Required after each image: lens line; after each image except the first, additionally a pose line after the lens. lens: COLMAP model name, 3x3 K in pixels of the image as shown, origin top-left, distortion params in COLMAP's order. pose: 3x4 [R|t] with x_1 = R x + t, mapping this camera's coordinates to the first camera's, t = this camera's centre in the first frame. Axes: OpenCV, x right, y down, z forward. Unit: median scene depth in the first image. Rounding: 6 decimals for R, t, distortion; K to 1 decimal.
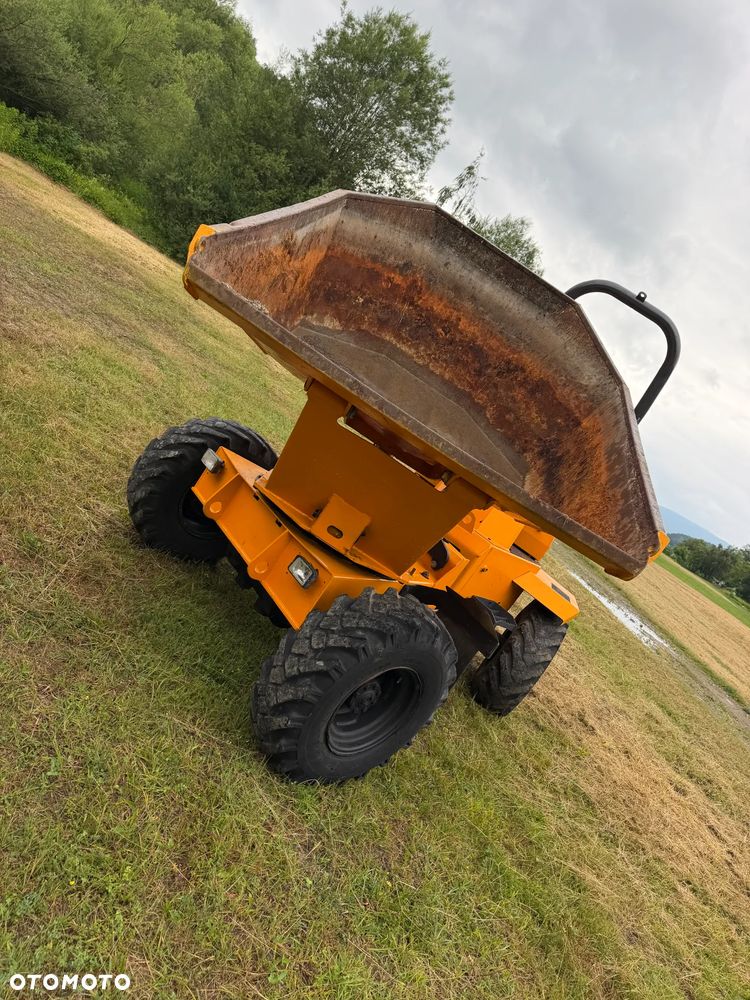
lens RADIAL K [[707.7, 0, 375.0], [0, 707.7, 500.0], [0, 0, 1]] dist [0.007038, -0.008471]
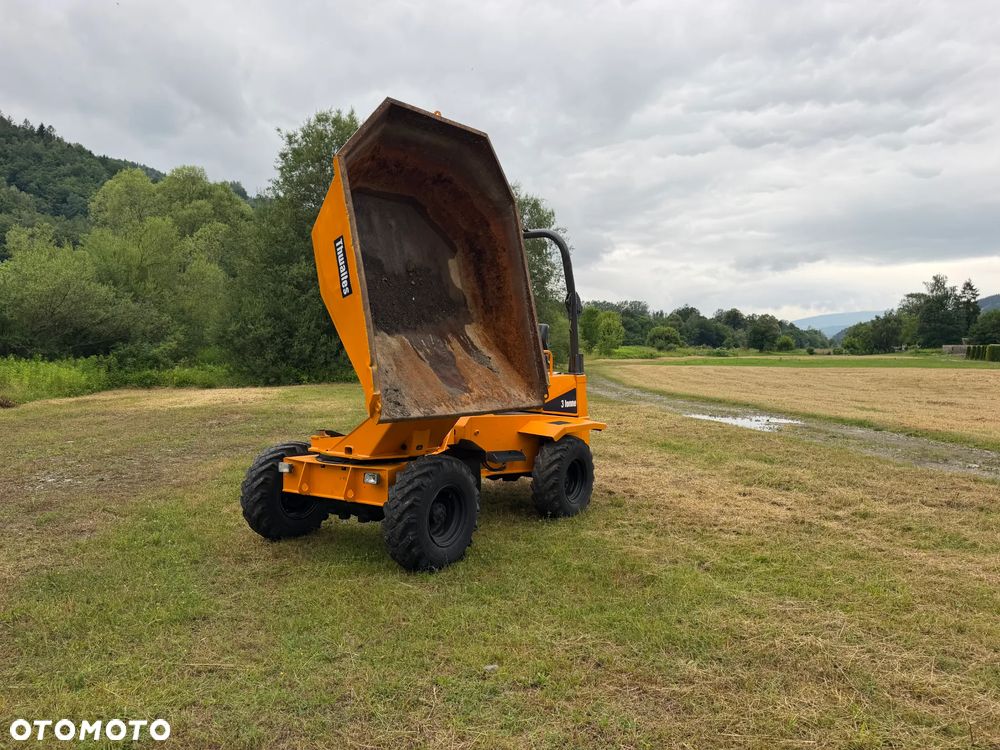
lens RADIAL K [[707.7, 0, 500.0], [0, 707.7, 375.0], [0, 0, 1]] dist [0.007038, -0.008471]
pose [[0.829947, -0.557841, -0.001087, 0.035672], [0.549813, 0.818330, -0.167456, 0.041043], [0.094303, 0.138382, 0.985879, -0.087591]]
